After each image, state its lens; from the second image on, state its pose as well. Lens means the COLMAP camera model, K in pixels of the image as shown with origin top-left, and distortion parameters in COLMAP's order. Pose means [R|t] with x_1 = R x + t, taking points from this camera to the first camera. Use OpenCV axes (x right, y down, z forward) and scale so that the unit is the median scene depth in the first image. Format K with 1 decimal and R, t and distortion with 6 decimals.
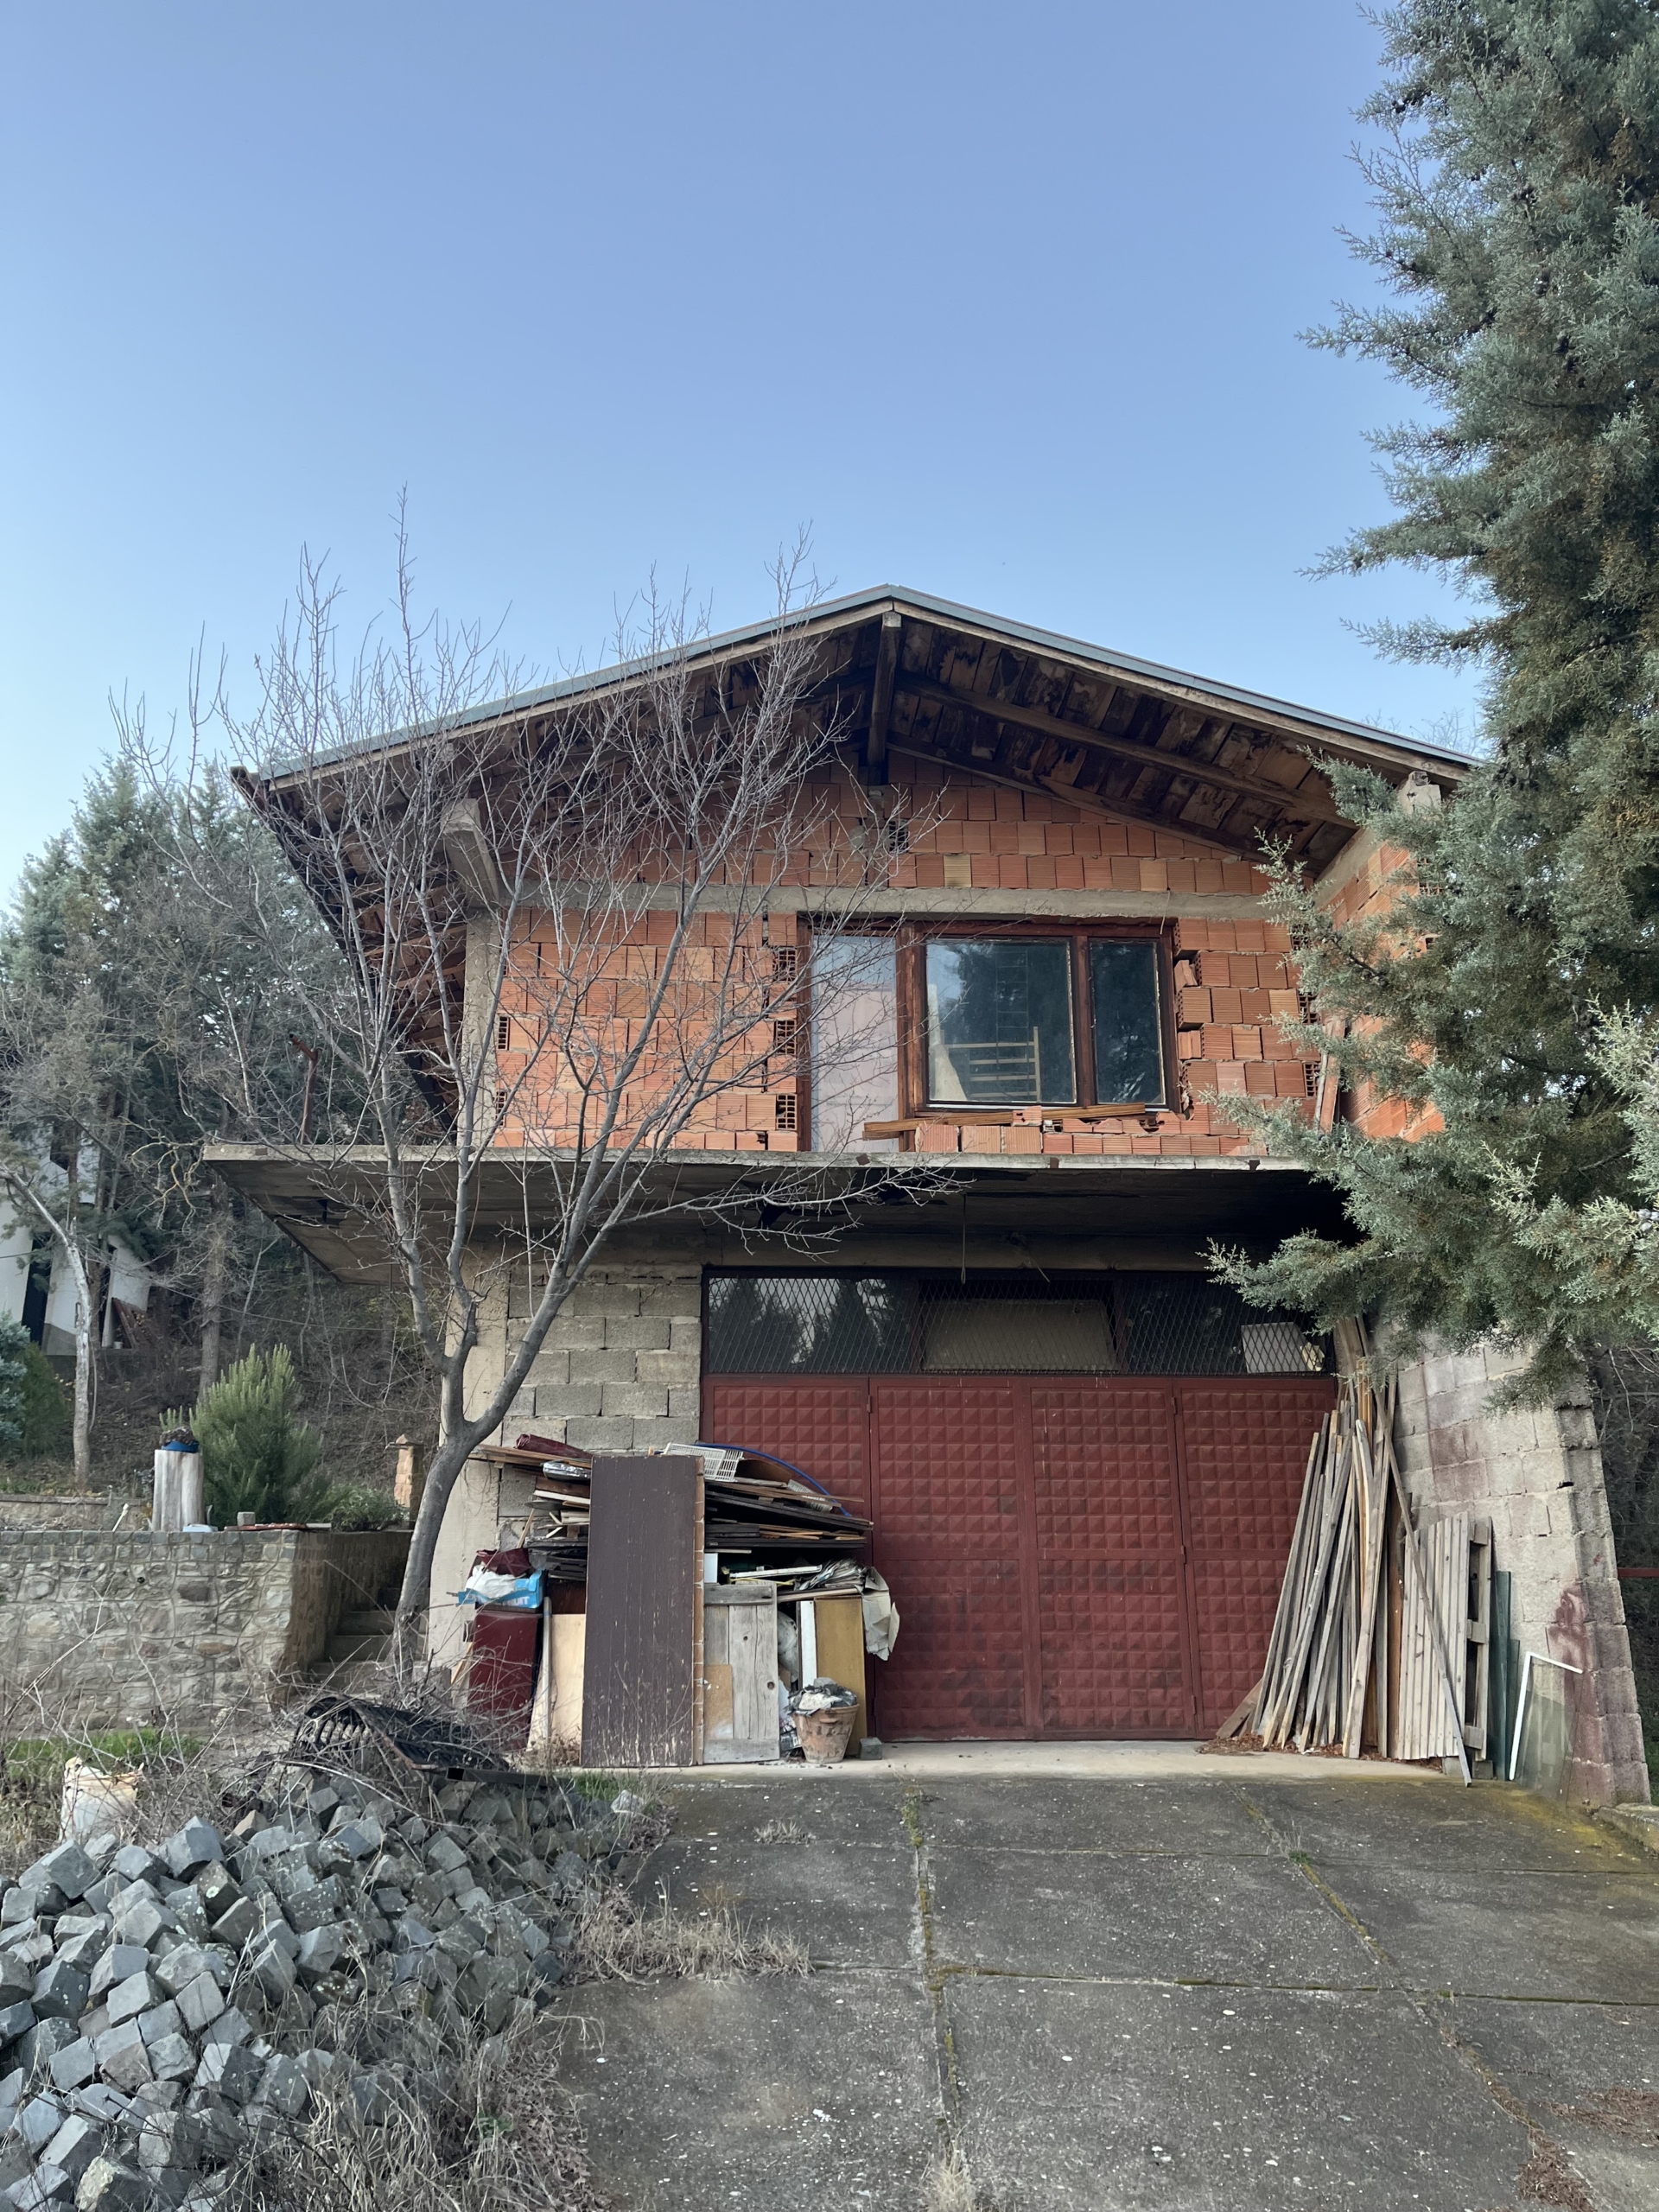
lens RADIAL K [[1657.1, 0, 816.5], [0, 1657.1, 1117.7], [0, 0, 1]] dist [0.088850, -0.117370]
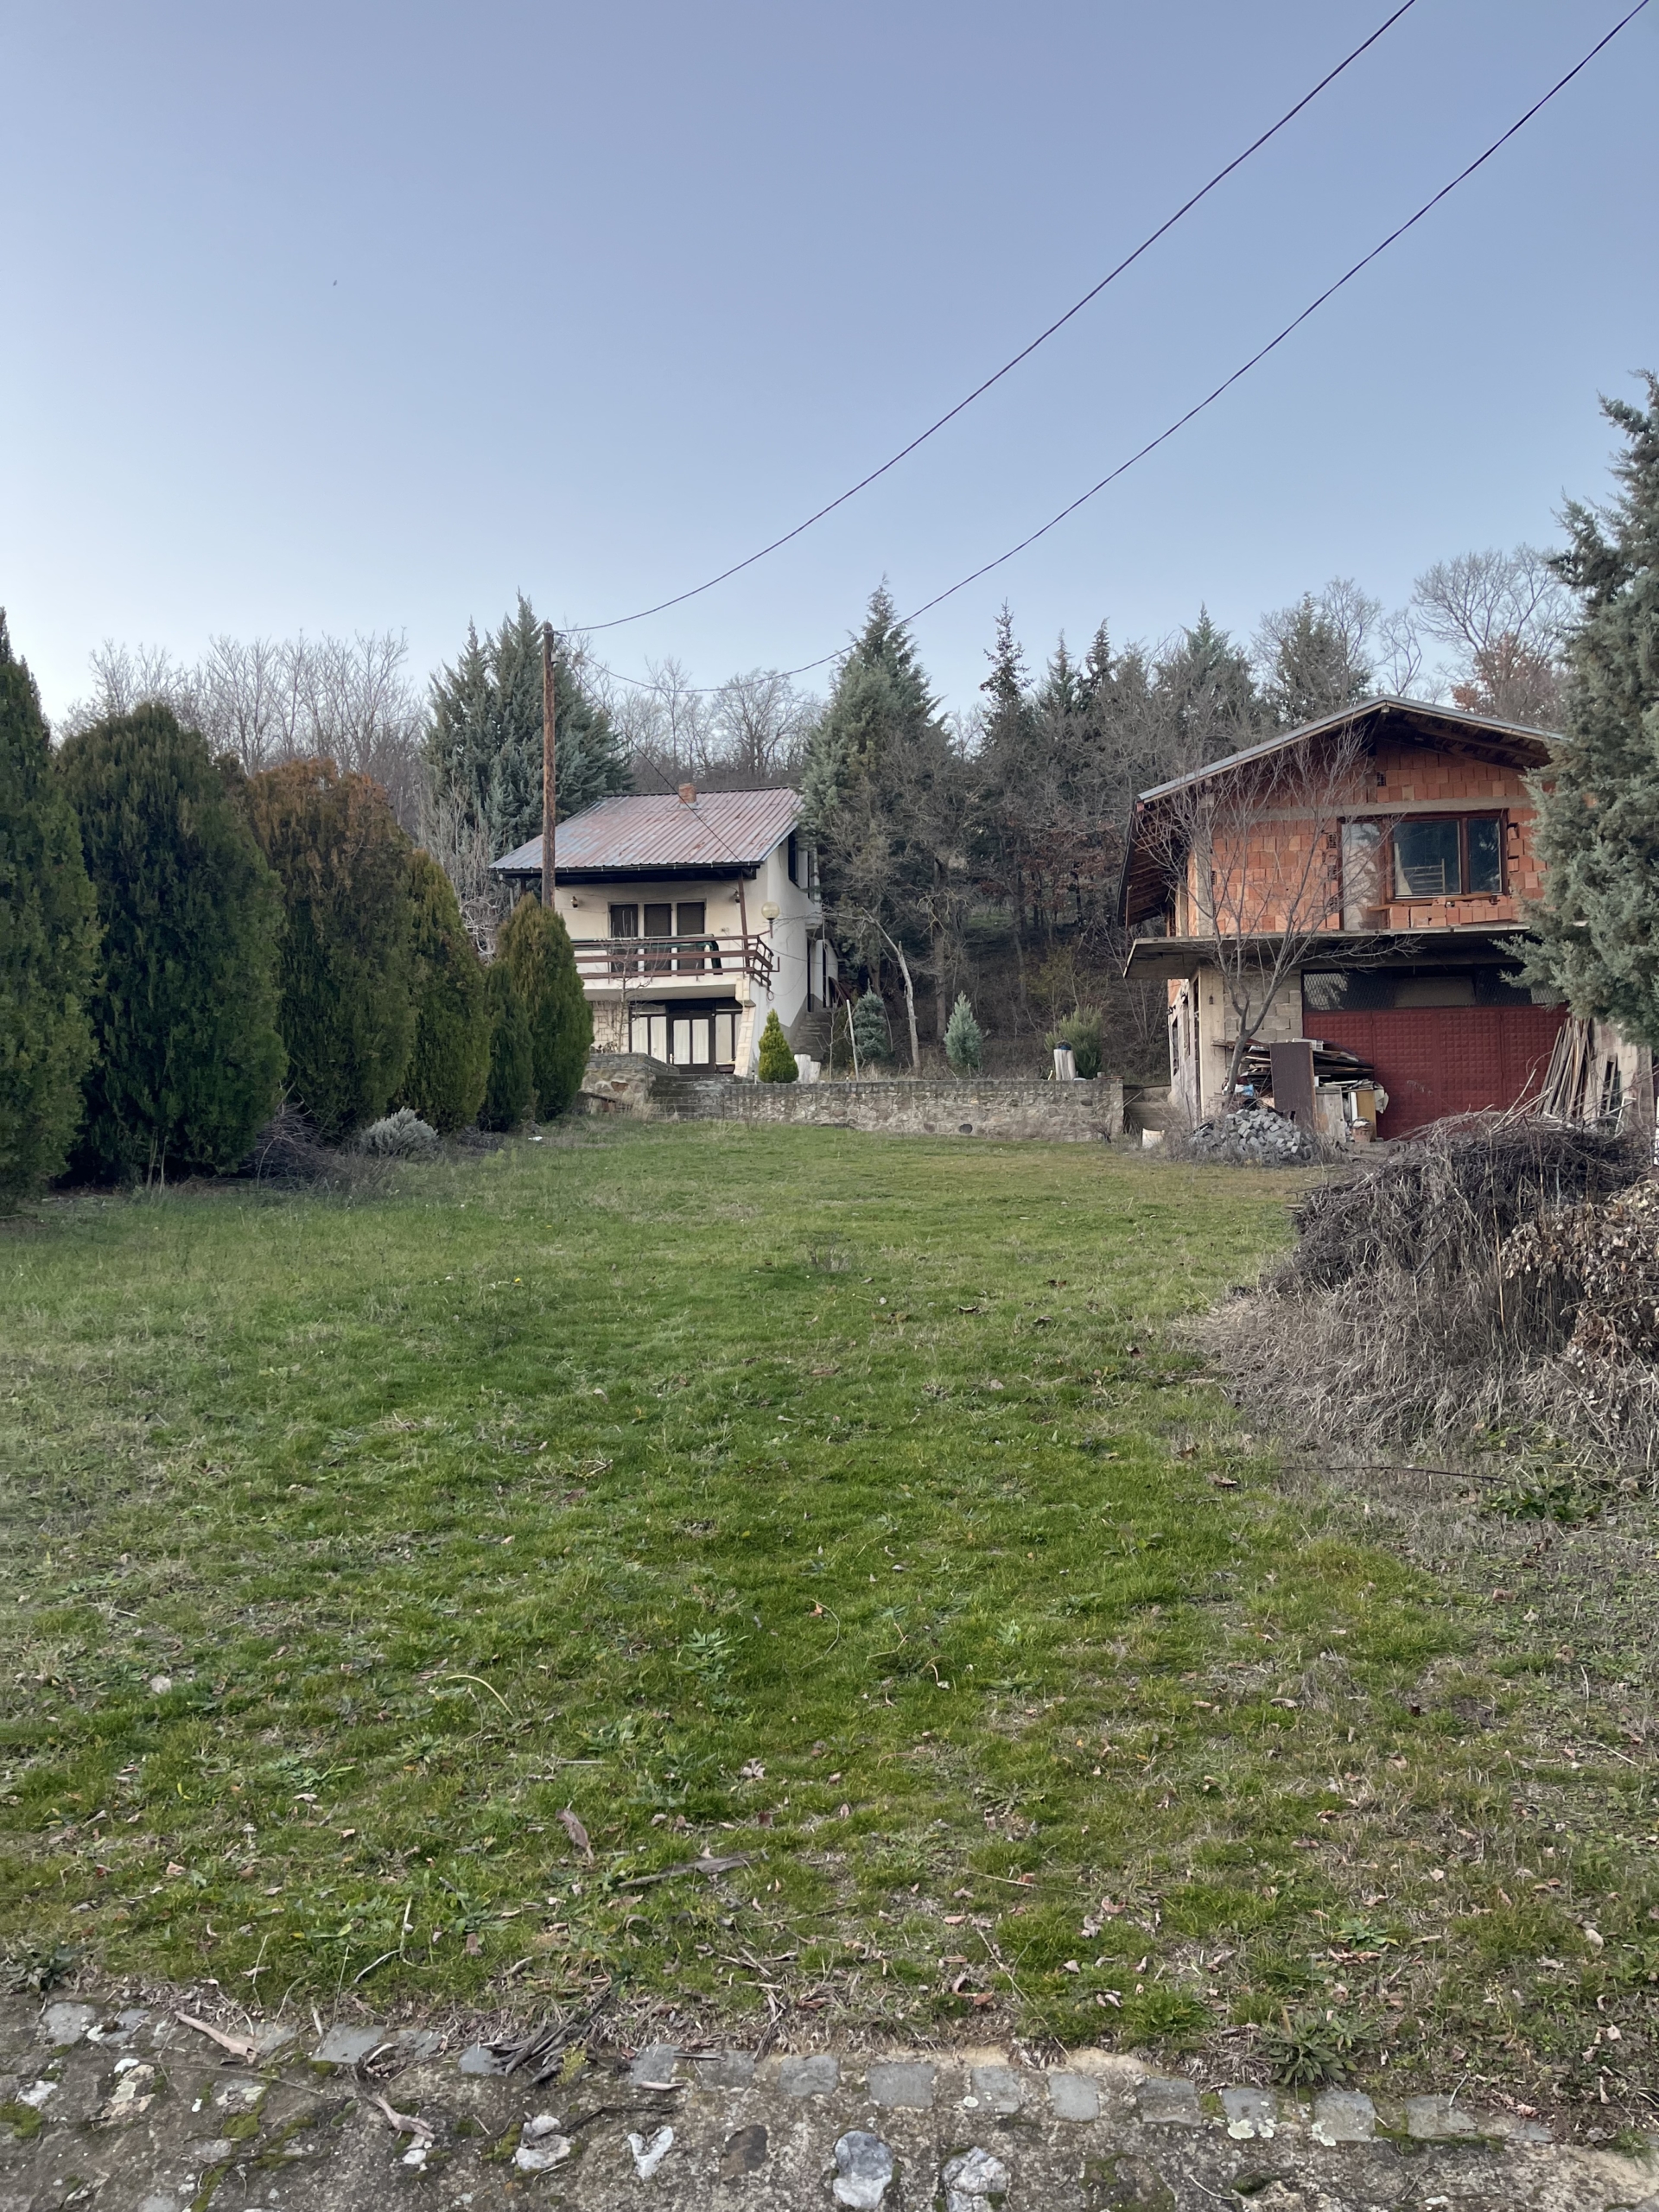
lens RADIAL K [[1657.1, 0, 816.5], [0, 1657.1, 1117.7], [0, 0, 1]] dist [0.088850, -0.117370]
pose [[0.977825, -0.019087, -0.208550, -0.273797], [0.063497, 0.975982, 0.208392, -0.277379], [0.199563, -0.217014, 0.955552, -1.679665]]
